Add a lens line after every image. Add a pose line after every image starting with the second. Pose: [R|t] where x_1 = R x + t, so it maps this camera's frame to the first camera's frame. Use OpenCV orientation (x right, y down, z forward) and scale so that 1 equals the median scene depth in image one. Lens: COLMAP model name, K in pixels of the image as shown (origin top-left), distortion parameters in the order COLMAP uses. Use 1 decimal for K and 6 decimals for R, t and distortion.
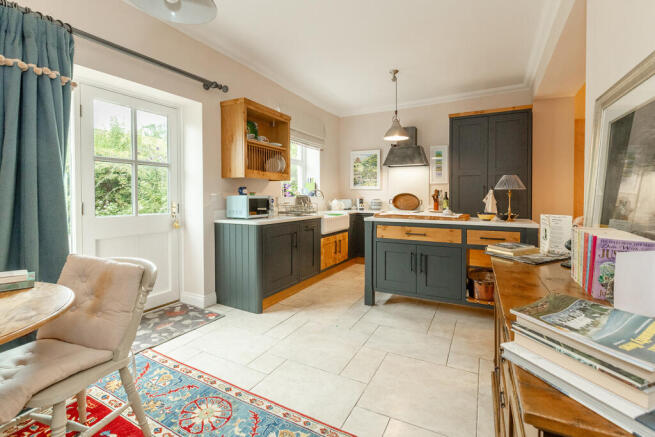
lens RADIAL K [[289.0, 0, 328.2], [0, 289.0, 194.3], [0, 0, 1]] dist [-0.001870, -0.000643]
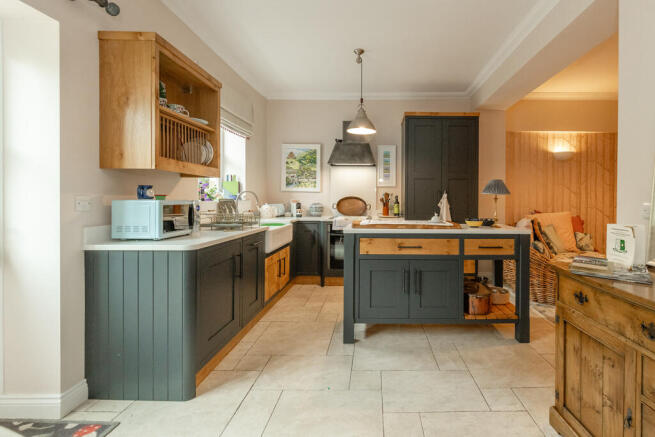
lens RADIAL K [[289.0, 0, 328.2], [0, 289.0, 194.3], [0, 0, 1]] dist [-0.001870, -0.000643]
pose [[0.884808, 0.008003, 0.465886, -0.235354], [-0.006428, 0.999967, -0.004969, -0.006657], [-0.465911, 0.001402, 0.884831, 0.301700]]
